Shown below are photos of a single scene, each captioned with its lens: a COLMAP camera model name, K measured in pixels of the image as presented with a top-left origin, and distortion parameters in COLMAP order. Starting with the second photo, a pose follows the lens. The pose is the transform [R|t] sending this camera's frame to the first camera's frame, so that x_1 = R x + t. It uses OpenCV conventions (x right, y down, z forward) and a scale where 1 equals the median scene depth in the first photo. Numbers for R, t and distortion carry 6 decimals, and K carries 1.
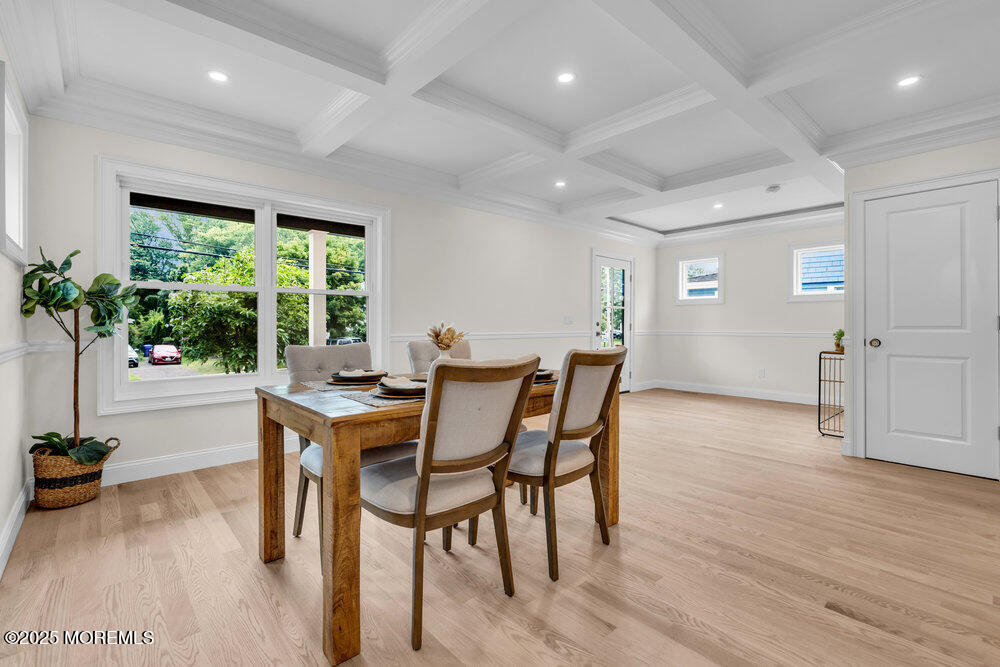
lens RADIAL K [[447.3, 0, 501.7], [0, 447.3, 326.4], [0, 0, 1]] dist [-0.004198, 0.000612]
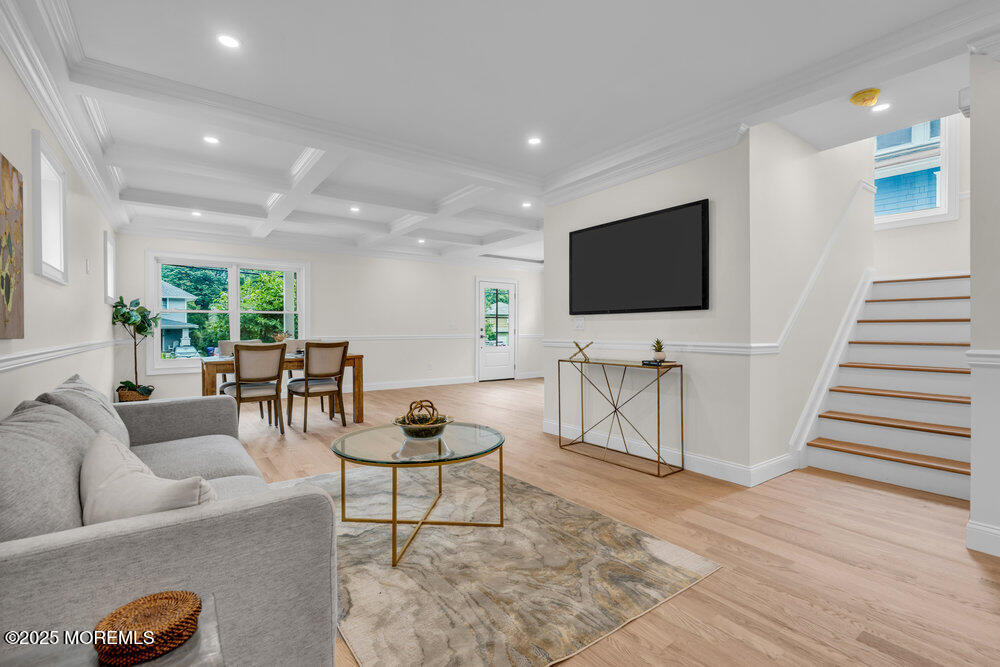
lens RADIAL K [[447.3, 0, 501.9], [0, 447.3, 336.3], [0, 0, 1]] dist [-0.004198, 0.000612]
pose [[0.994846, 0.000085, -0.101399, 0.588728], [0.001203, 0.999919, 0.012649, -0.003283], [0.101392, -0.012706, 0.994765, -0.556606]]
